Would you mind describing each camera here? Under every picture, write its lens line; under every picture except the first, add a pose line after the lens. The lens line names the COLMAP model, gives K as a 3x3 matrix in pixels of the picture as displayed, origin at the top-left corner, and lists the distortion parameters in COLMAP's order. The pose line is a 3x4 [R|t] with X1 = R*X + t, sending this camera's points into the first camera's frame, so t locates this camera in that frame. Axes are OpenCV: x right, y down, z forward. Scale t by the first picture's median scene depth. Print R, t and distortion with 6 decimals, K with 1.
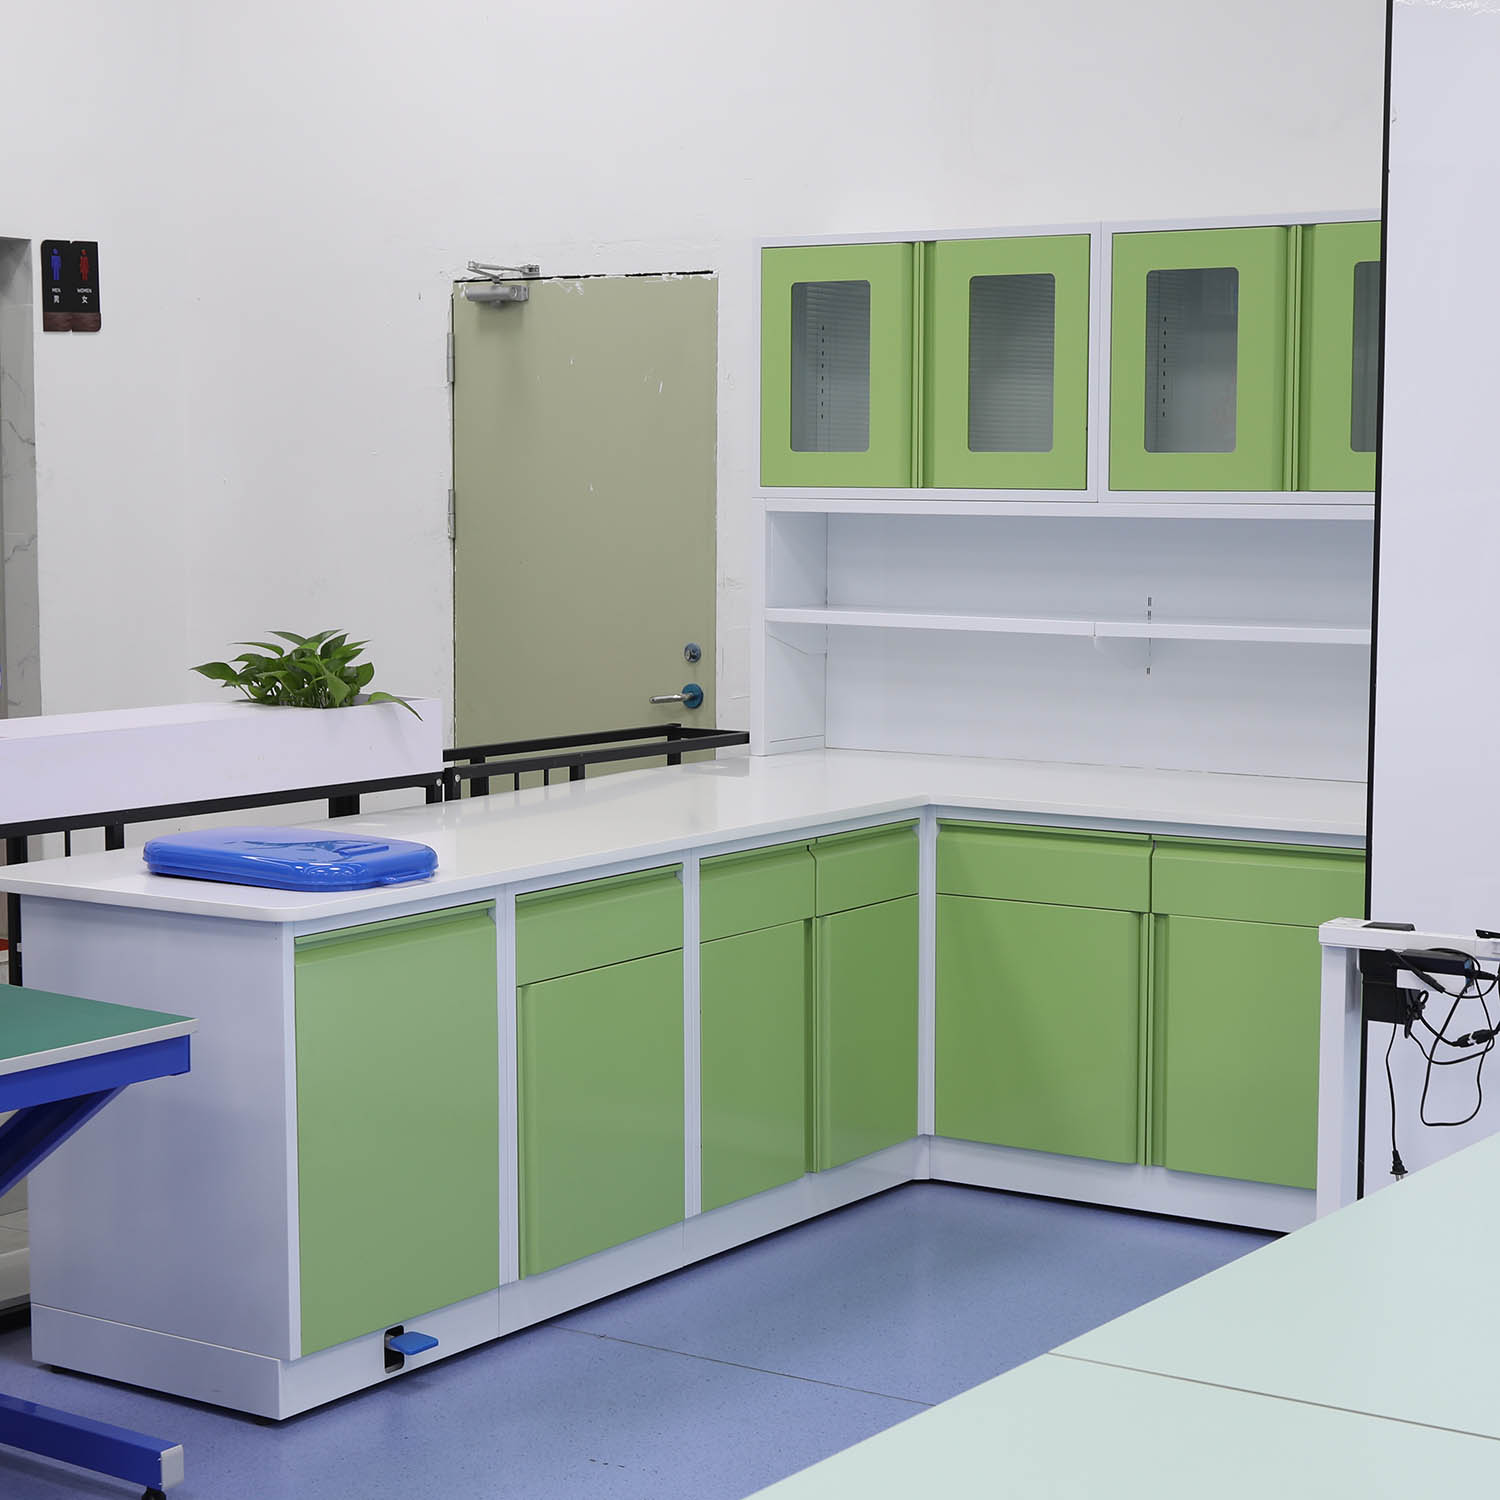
lens RADIAL K [[2971.7, 0, 750.0], [0, 2971.7, 750.0], [0, 0, 1]] dist [-0.000617, -0.135385]
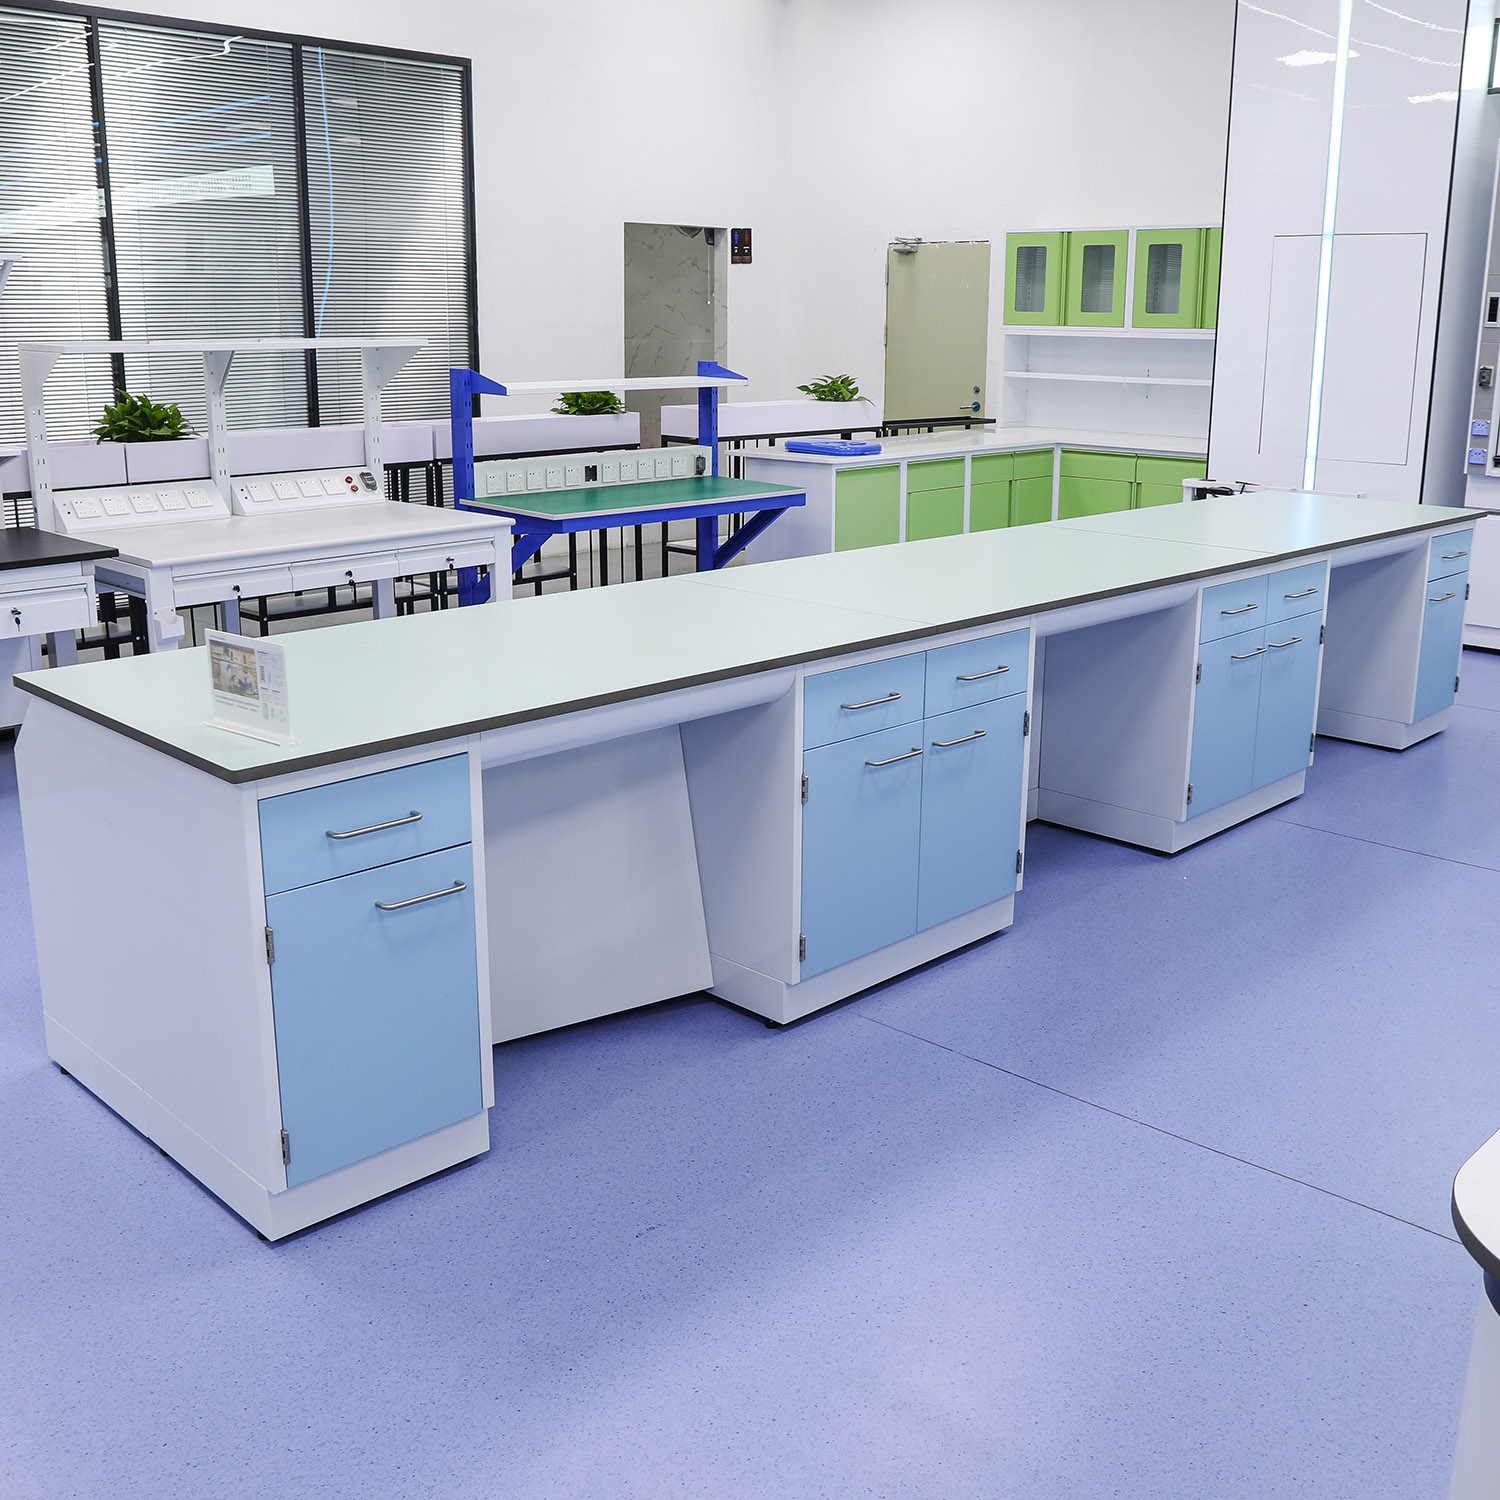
lens RADIAL K [[1531.3, 0, 750.3], [0, 1531.3, 719.4], [0, 0, 1]] dist [-0.119617, 0.045373]
pose [[0.983992, 0.045686, -0.172259, 0.033789], [-0.017284, 0.986490, 0.162905, 0.047035], [0.177374, -0.157320, 0.971488, -0.452220]]
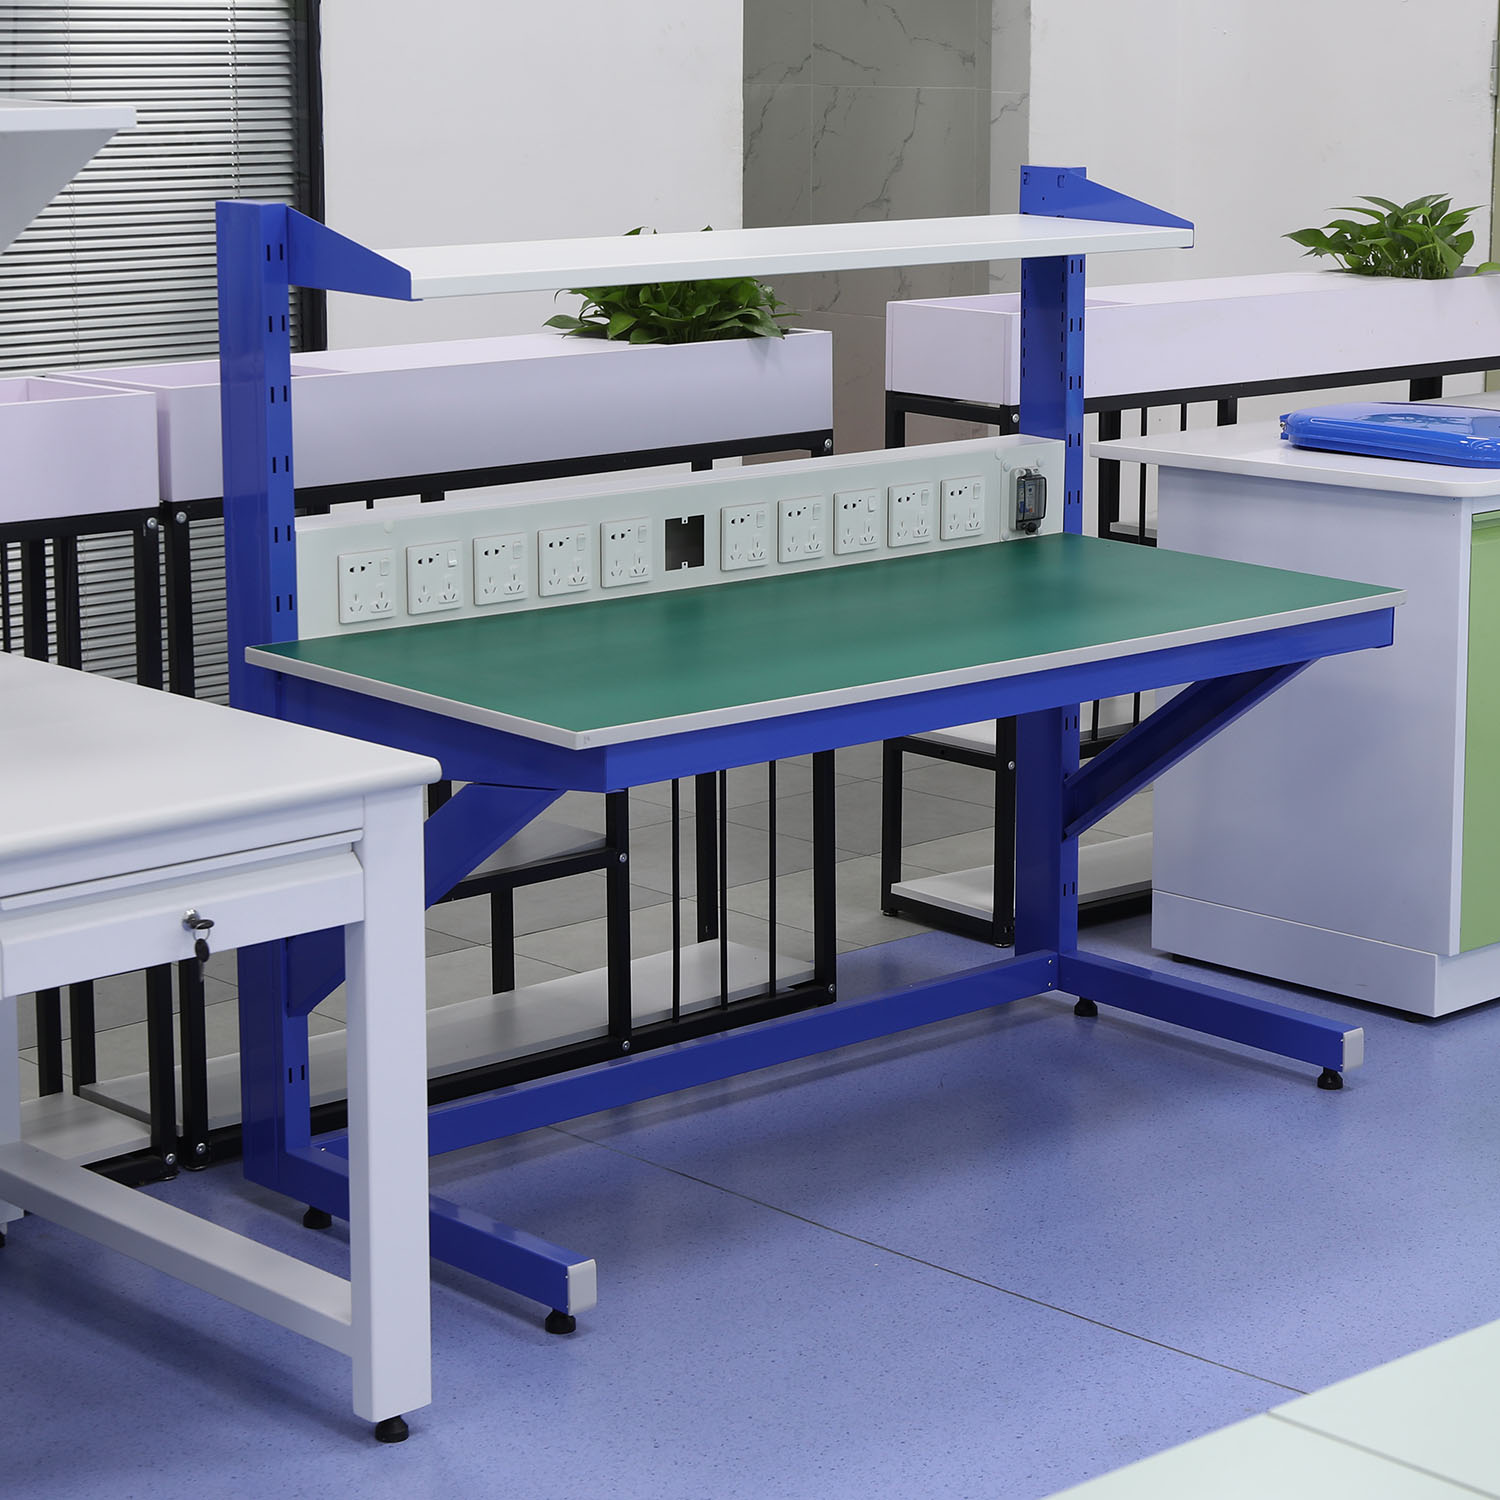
lens RADIAL K [[3524.9, 0, 750.8], [0, 3524.9, 635.6], [0, 0, 1]] dist [0.012466, 0.120631]
pose [[0.972749, 0.033560, -0.229419, -0.088064], [-0.015591, 0.996697, 0.079696, 0.011544], [0.231336, -0.073947, 0.970059, -0.113311]]
